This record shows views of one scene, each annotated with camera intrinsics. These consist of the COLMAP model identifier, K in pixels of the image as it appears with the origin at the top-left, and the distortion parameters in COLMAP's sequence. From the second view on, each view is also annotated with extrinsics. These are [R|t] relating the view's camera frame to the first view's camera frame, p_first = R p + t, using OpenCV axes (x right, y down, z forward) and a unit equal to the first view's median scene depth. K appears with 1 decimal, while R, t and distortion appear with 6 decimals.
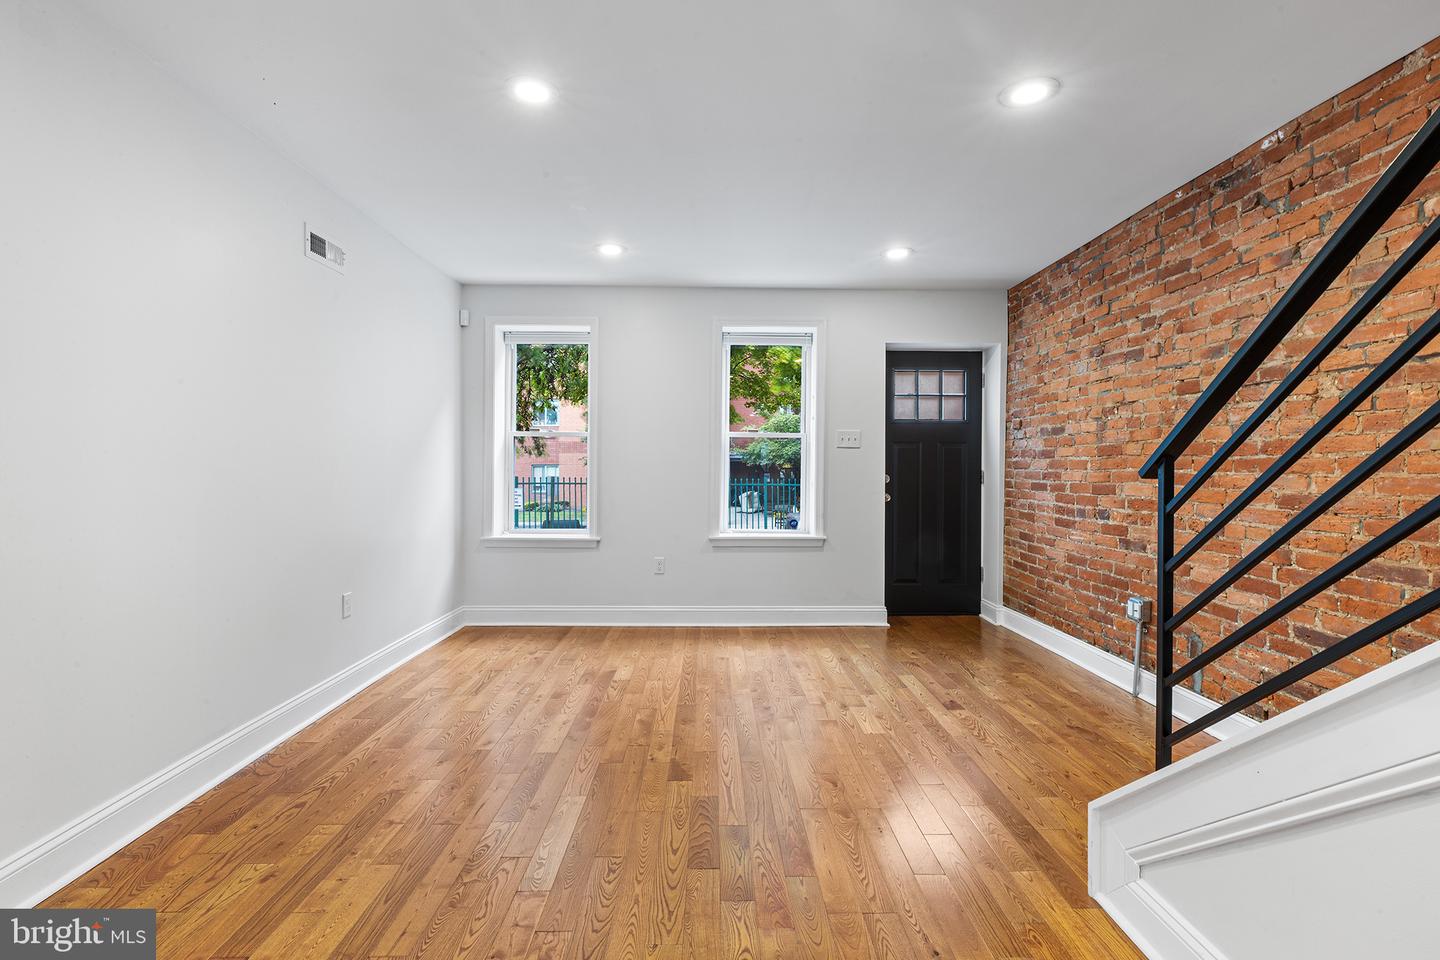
lens RADIAL K [[649.7, 0, 716.3], [0, 649.7, 473.6], [0, 0, 1]] dist [0.004134, 0.000029]
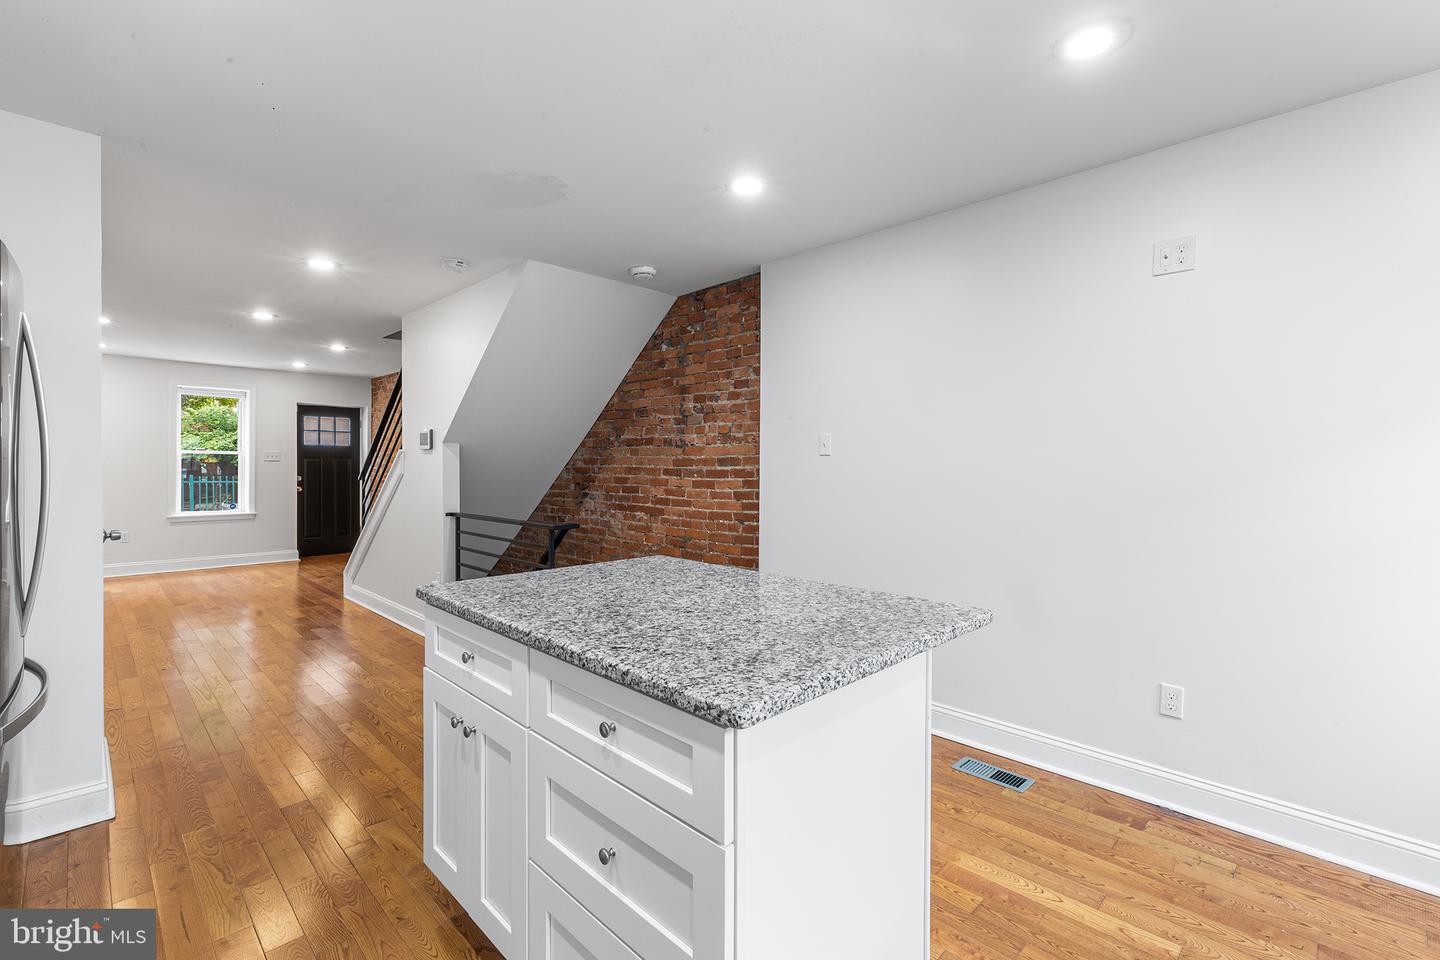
lens RADIAL K [[649.7, 0, 724.7], [0, 649.7, 480.8], [0, 0, 1]] dist [0.004134, 0.000029]
pose [[0.709998, -0.013671, 0.704071, -0.219888], [-0.000983, 0.999791, 0.020405, -0.031214], [-0.704203, -0.015179, 0.709837, -1.462932]]
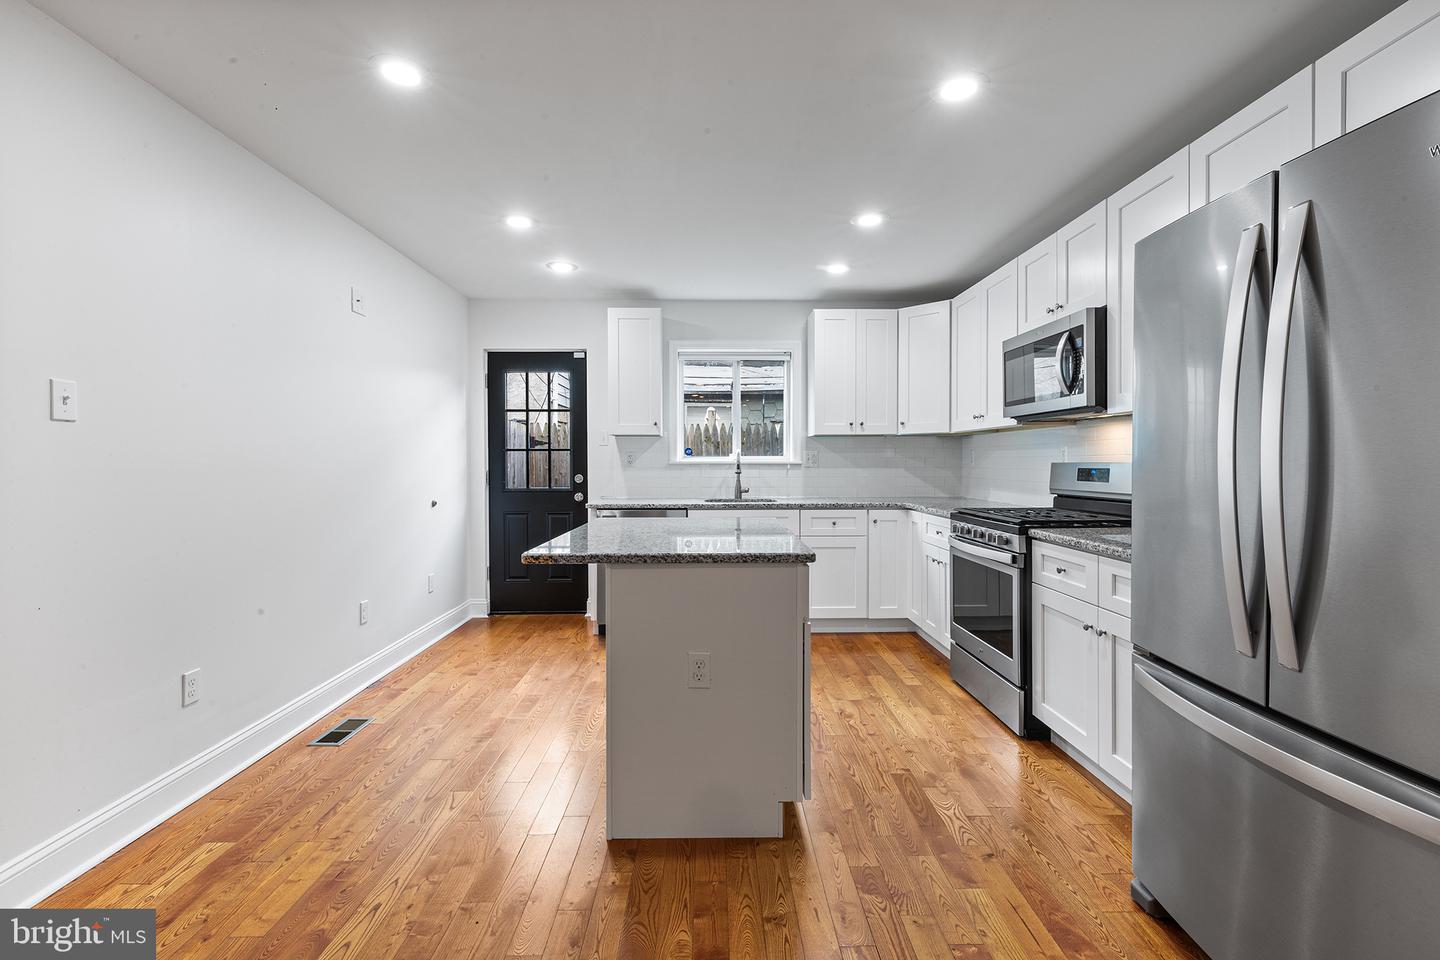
lens RADIAL K [[649.7, 0, 717.5], [0, 649.7, 471.9], [0, 0, 1]] dist [0.004134, 0.000029]
pose [[-0.999883, 0.002471, -0.015067, 0.073641], [0.002148, 0.999768, 0.021424, -0.018702], [0.015116, 0.021389, -0.999657, -0.315474]]
